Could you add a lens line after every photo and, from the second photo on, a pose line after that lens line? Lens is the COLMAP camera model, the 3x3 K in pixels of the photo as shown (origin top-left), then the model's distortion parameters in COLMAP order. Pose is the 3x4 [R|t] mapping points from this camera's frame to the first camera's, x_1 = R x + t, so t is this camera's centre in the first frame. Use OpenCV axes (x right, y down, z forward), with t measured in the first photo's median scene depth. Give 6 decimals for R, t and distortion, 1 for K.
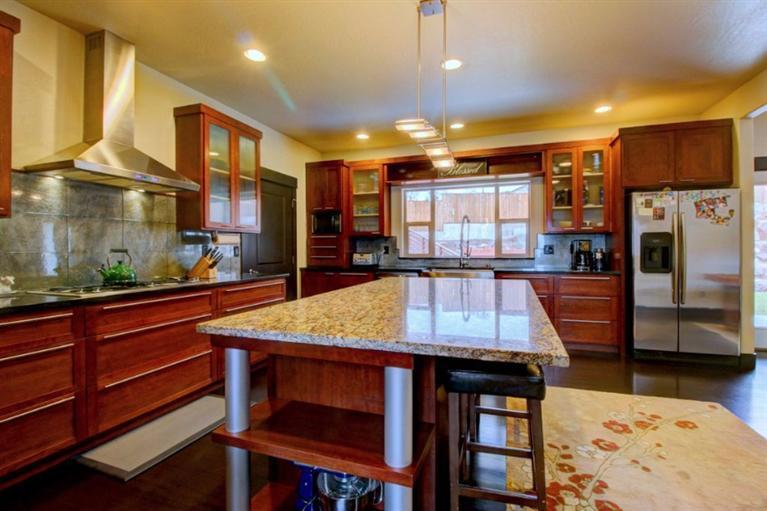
lens RADIAL K [[354.3, 0, 384.4], [0, 354.3, 249.9], [0, 0, 1]] dist [-0.000725, -0.011249]
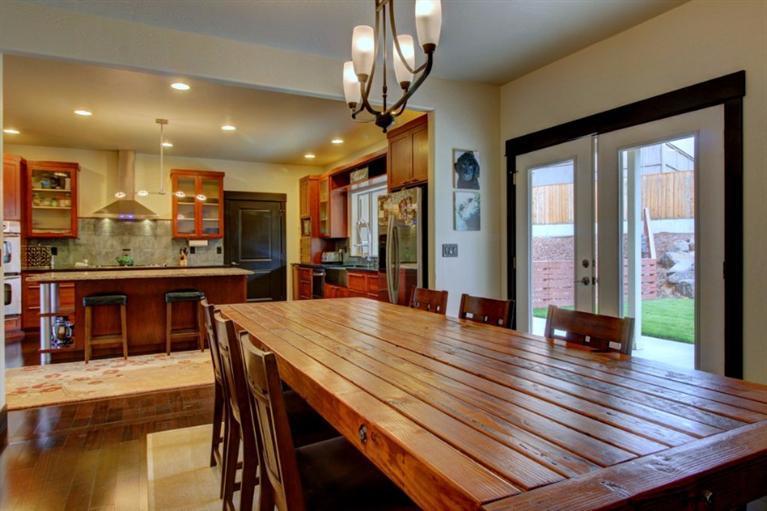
lens RADIAL K [[495.9, 0, 399.3], [0, 495.9, 251.4], [0, 0, 1]] dist [-0.001326, -0.001517]
pose [[0.734816, 0.005117, -0.678247, 2.522283], [-0.000151, 0.999973, 0.007380, -0.009954], [0.678267, -0.005320, 0.734797, -0.105404]]
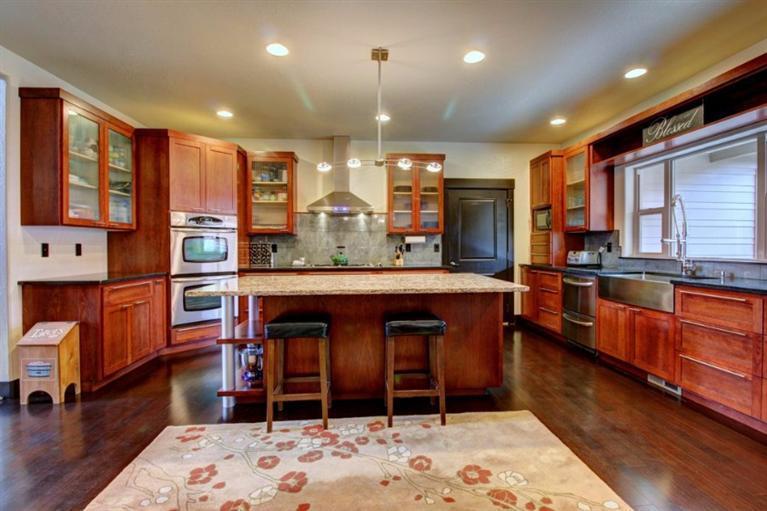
lens RADIAL K [[354.3, 0, 384.4], [0, 354.3, 249.9], [0, 0, 1]] dist [-0.000725, -0.011249]
pose [[0.398584, 0.011092, -0.917065, 1.115526], [-0.001028, 0.999932, 0.011648, -0.005088], [0.917131, -0.003700, 0.398568, 0.434168]]
